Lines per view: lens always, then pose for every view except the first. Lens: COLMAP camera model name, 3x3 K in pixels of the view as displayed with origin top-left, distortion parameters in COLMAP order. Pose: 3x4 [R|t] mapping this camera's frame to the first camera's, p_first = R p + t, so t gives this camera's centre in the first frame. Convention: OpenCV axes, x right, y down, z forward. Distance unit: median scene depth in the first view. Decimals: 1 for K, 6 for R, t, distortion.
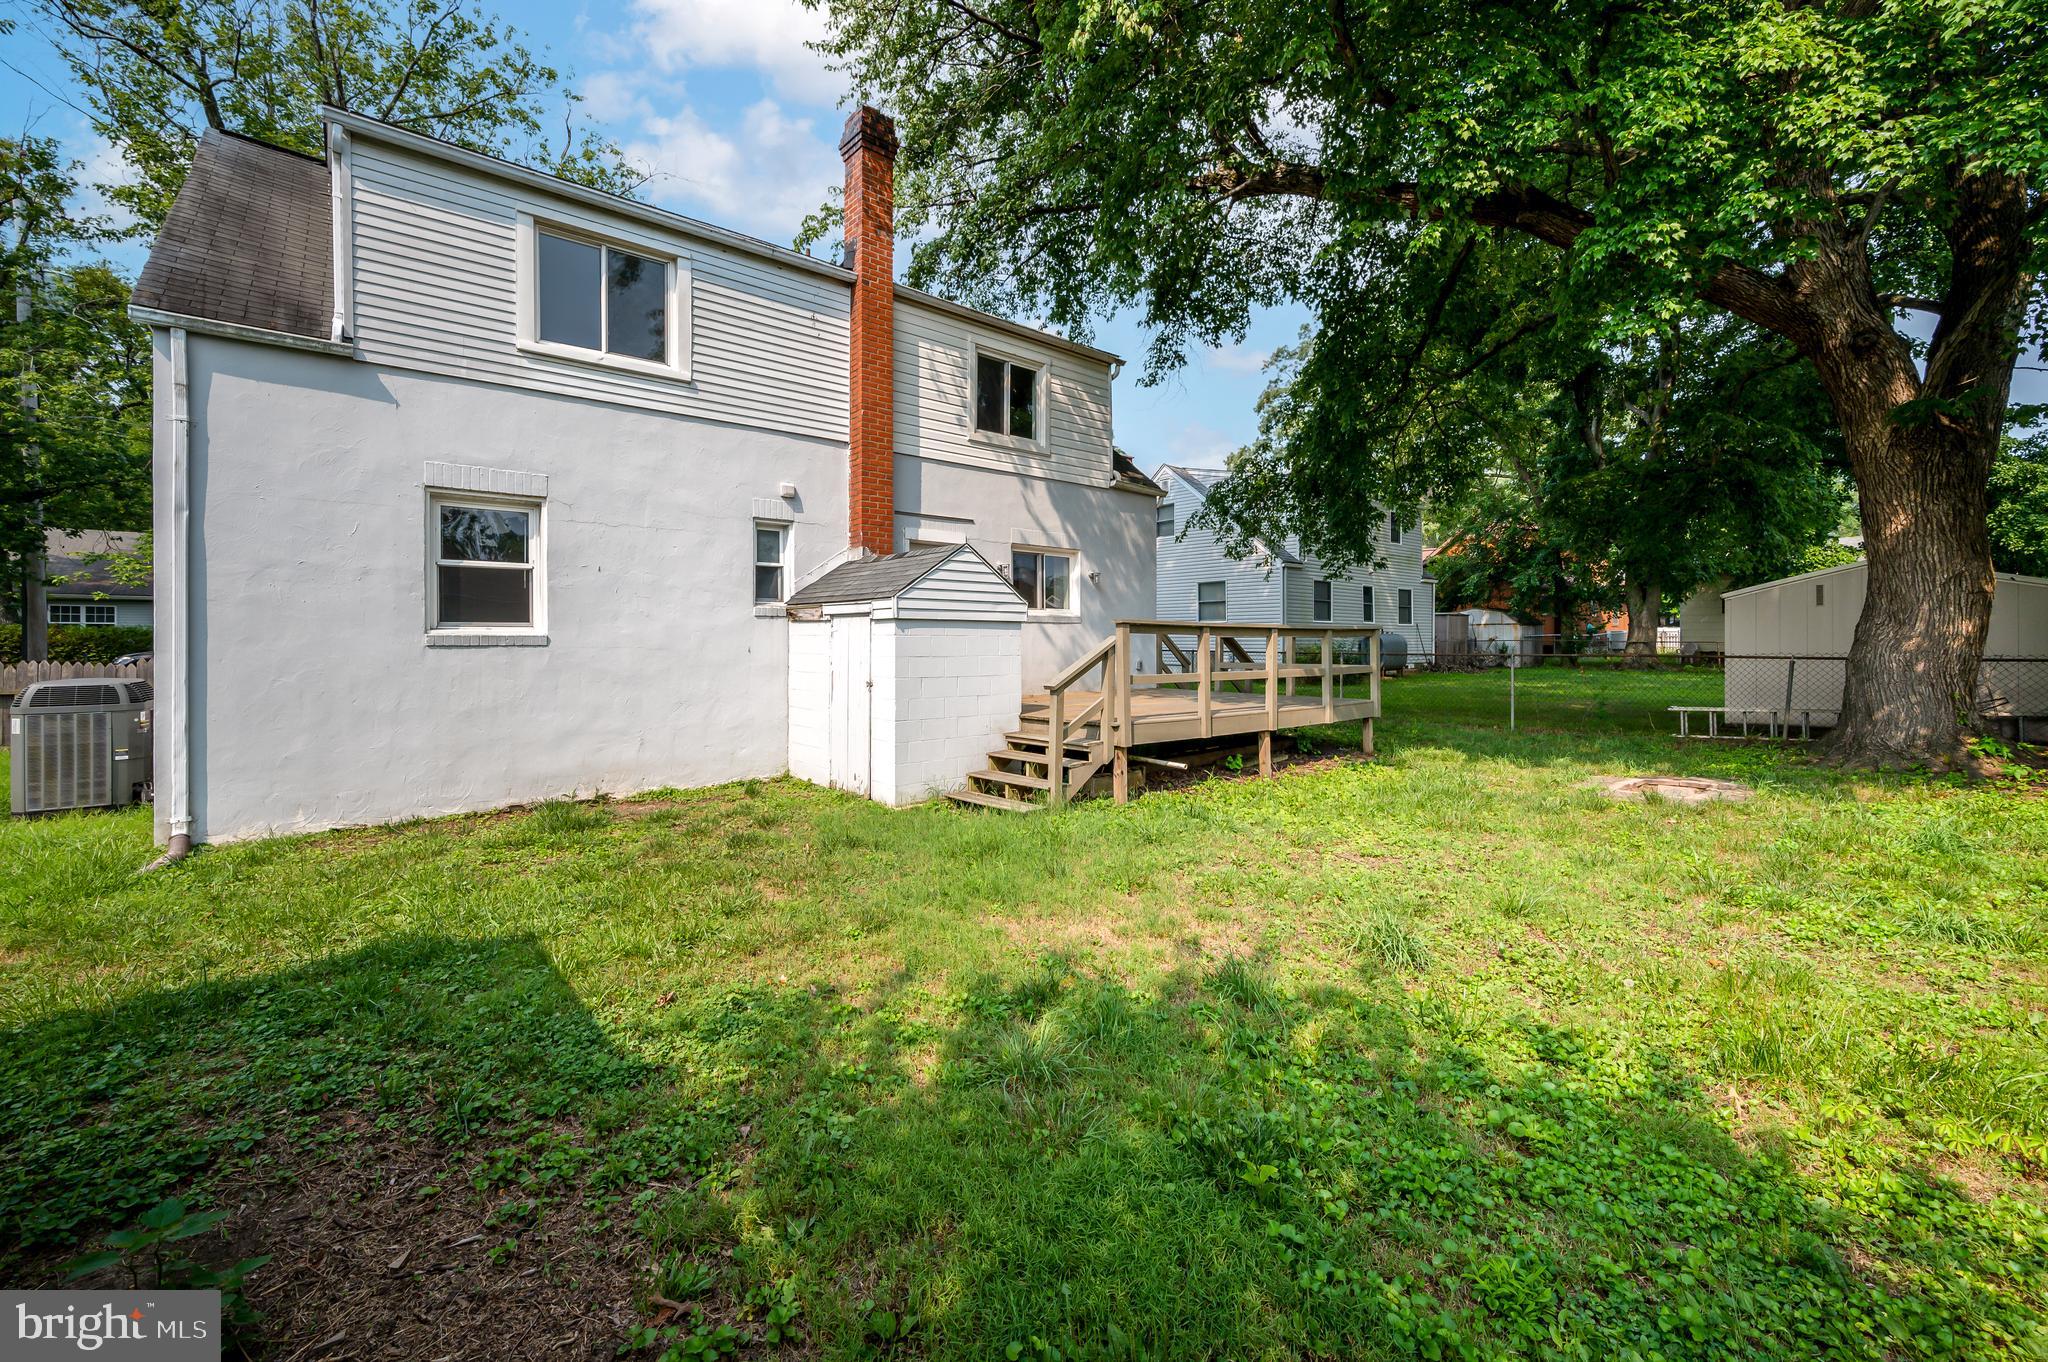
lens RADIAL K [[829.4, 0, 1029.0], [0, 829.4, 644.6], [0, 0, 1]] dist [-0.000983, -0.000011]
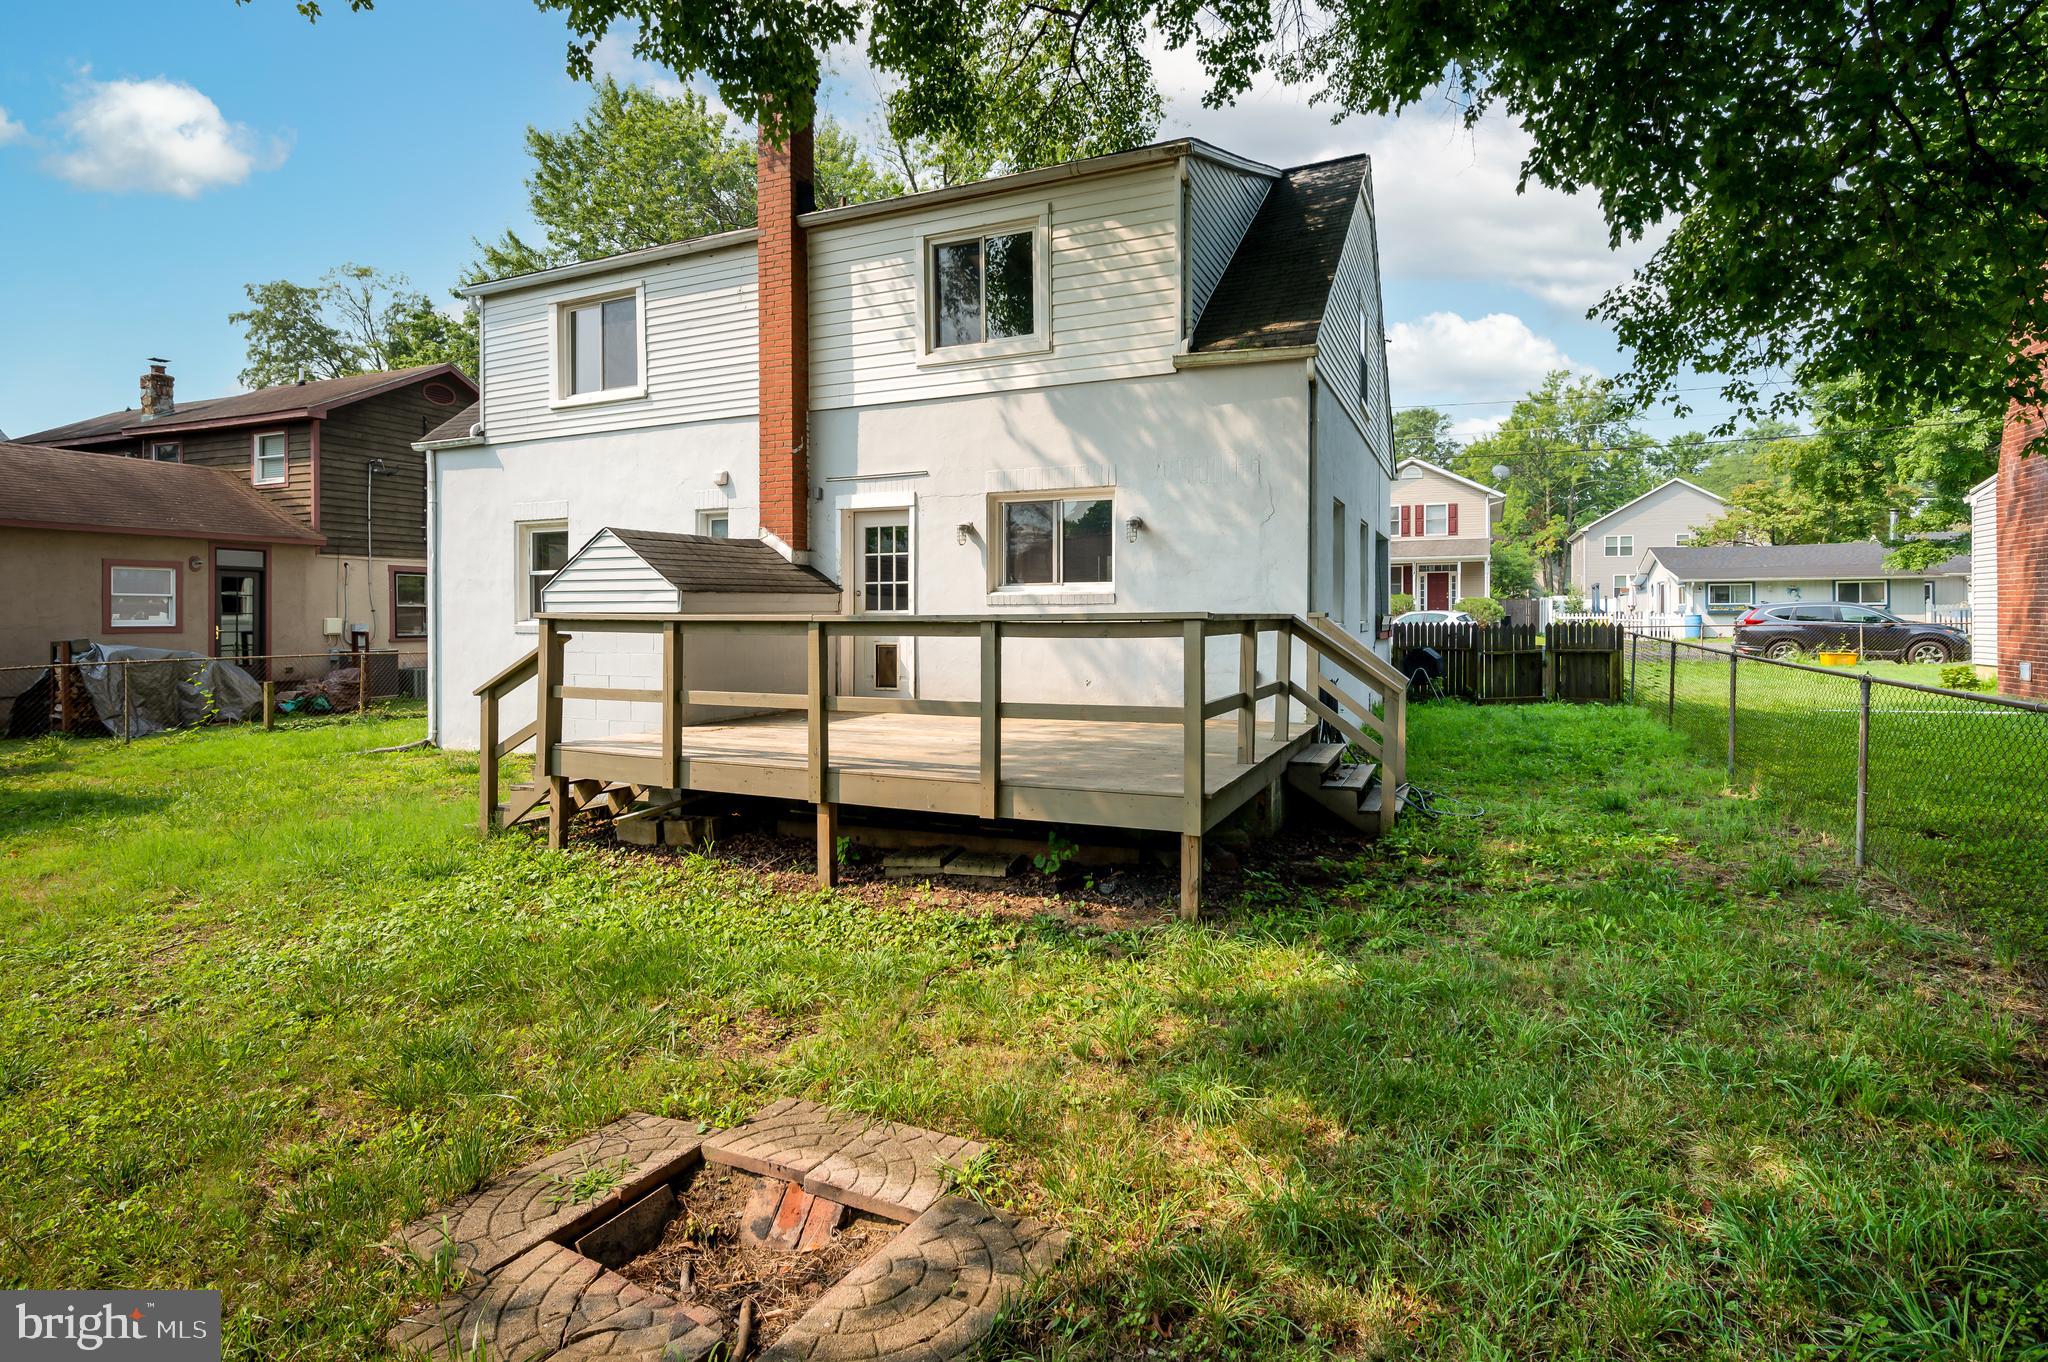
lens RADIAL K [[994.5, 0, 1023.4], [0, 994.5, 622.3], [0, 0, 1]] dist [0.001583, 0.000041]
pose [[0.430272, 0.001934, -0.902697, 0.830226], [-0.002216, 0.999997, 0.001087, -0.014340], [0.902696, 0.001533, 0.430275, 0.728267]]
